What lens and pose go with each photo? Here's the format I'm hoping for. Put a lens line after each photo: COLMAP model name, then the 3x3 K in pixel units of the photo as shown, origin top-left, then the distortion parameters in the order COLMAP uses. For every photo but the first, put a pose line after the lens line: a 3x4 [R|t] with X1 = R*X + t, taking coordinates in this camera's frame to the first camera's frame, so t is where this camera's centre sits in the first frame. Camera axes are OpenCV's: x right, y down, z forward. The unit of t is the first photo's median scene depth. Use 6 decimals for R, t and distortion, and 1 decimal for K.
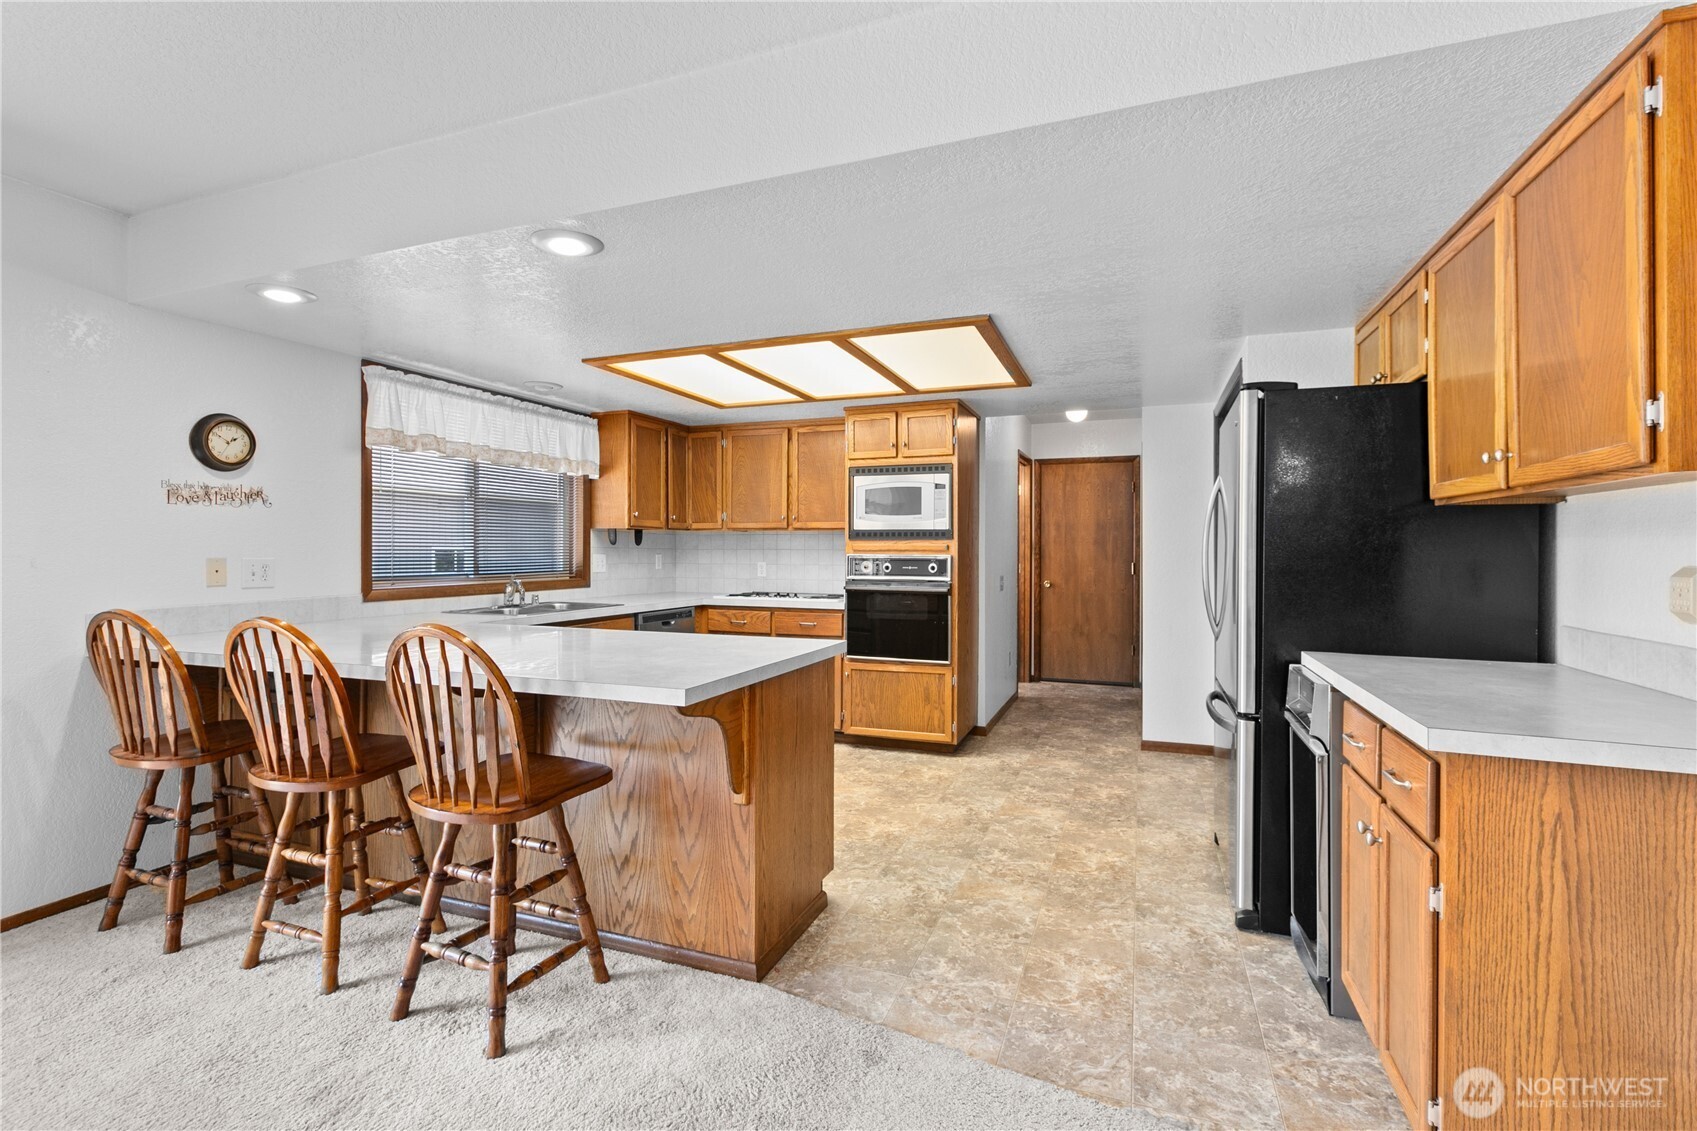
lens RADIAL K [[780.2, 0, 847.1], [0, 780.2, 543.2], [0, 0, 1]] dist [0.003170, 0.000116]
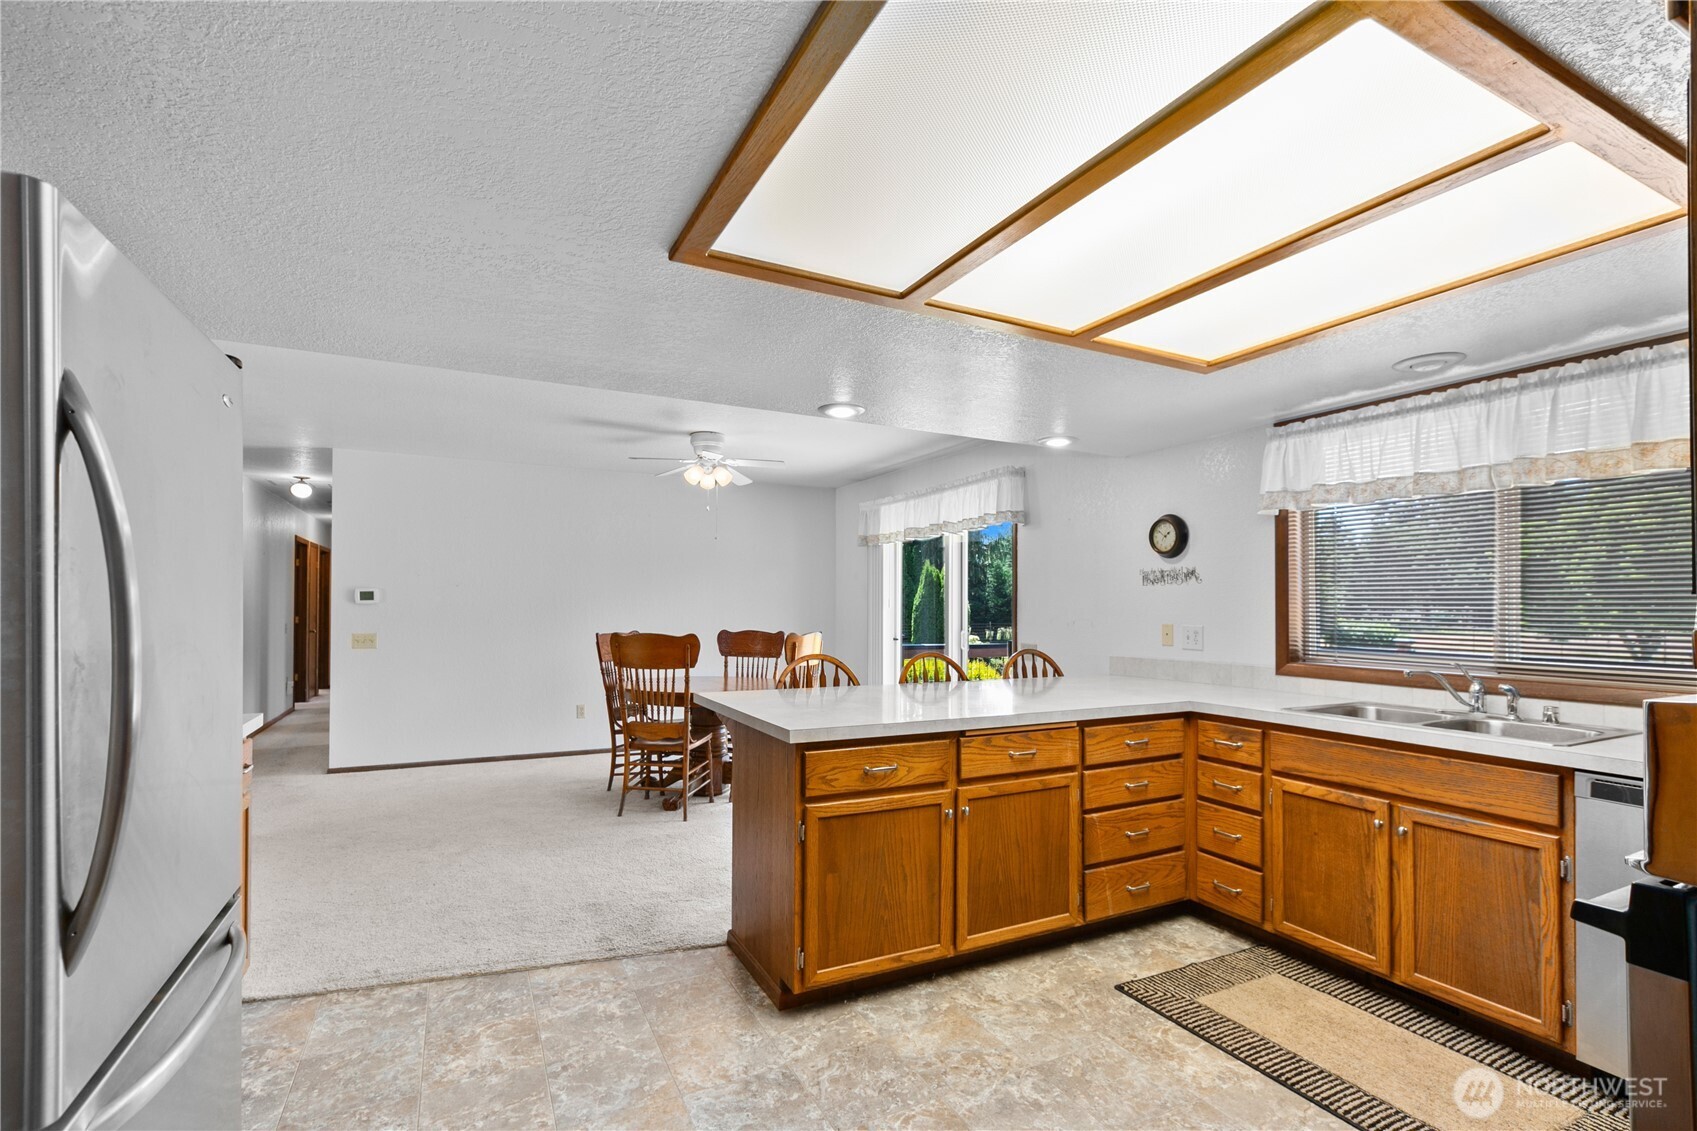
lens RADIAL K [[780.2, 0, 855.8], [0, 780.2, 602.4], [0, 0, 1]] dist [0.003170, 0.000116]
pose [[-0.660626, -0.008657, -0.750665, 0.539221], [0.002393, 0.999904, -0.013638, -0.001184], [0.750711, -0.010806, -0.660542, 1.485789]]
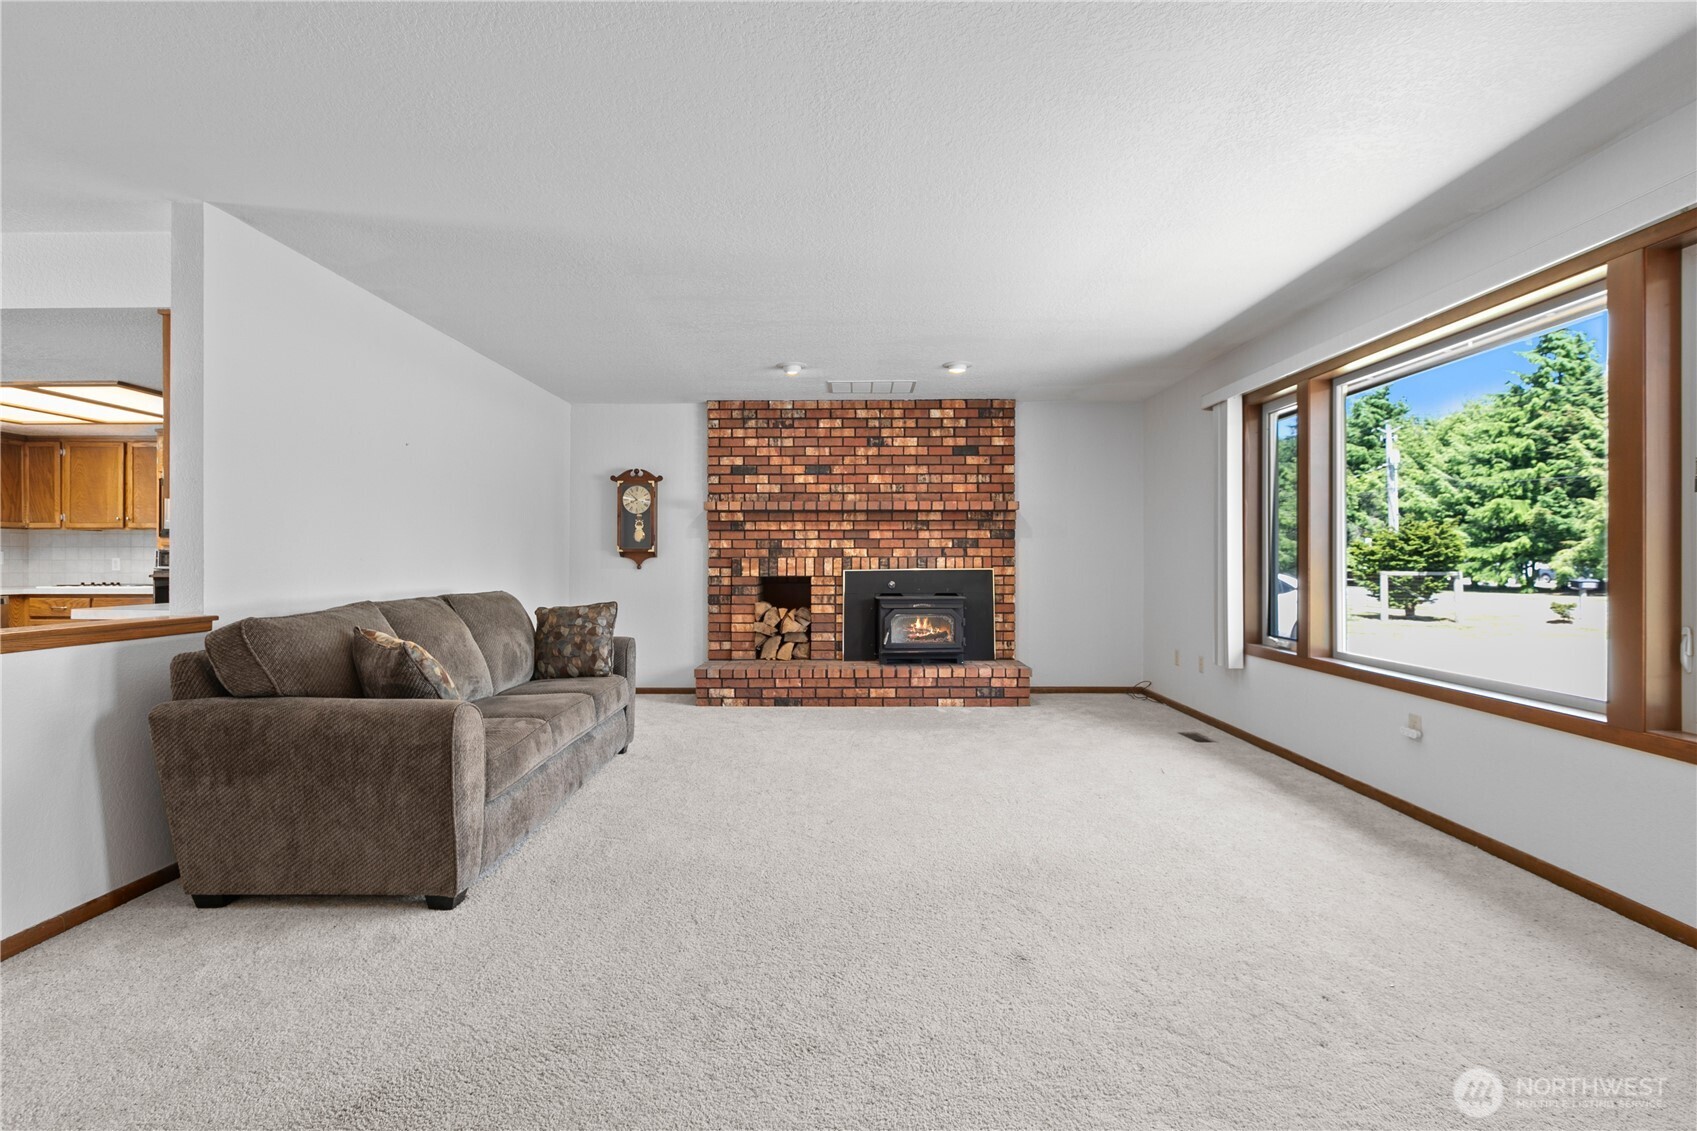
lens RADIAL K [[780.2, 0, 845.6], [0, 780.2, 561.9], [0, 0, 1]] dist [0.003170, 0.000116]
pose [[0.940739, -0.005280, 0.339089, 0.947710], [0.002267, 0.999954, 0.009282, 0.040521], [-0.339123, -0.007964, 0.940709, -0.824454]]
